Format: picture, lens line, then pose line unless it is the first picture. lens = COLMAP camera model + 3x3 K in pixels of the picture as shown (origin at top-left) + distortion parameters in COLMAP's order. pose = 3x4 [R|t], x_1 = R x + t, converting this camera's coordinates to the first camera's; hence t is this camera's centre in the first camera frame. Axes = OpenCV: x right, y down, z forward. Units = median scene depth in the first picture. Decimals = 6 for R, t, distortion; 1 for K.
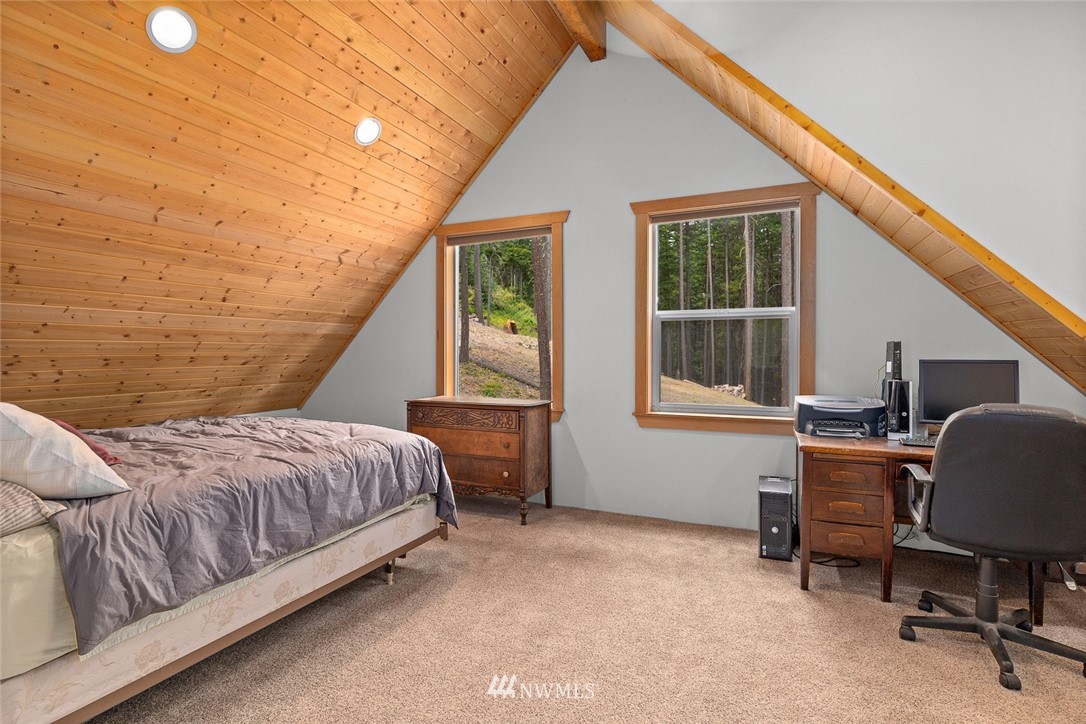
lens RADIAL K [[522.8, 0, 545.9], [0, 522.8, 360.6], [0, 0, 1]] dist [-0.013672, 0.000318]
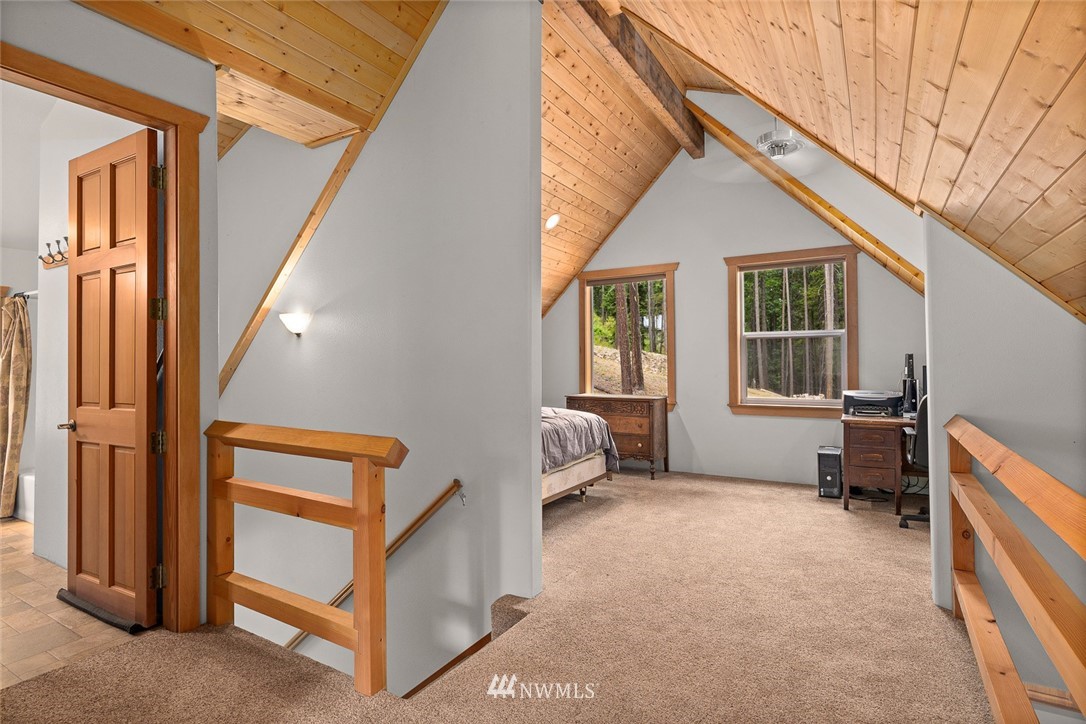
lens RADIAL K [[549.4, 0, 537.2], [0, 549.4, 356.7], [0, 0, 1]] dist [-0.021092, 0.001317]
pose [[0.991952, -0.007796, -0.126372, -0.176044], [0.004612, 0.999665, -0.025464, 0.006692], [0.126528, 0.024677, 0.991656, -0.609770]]
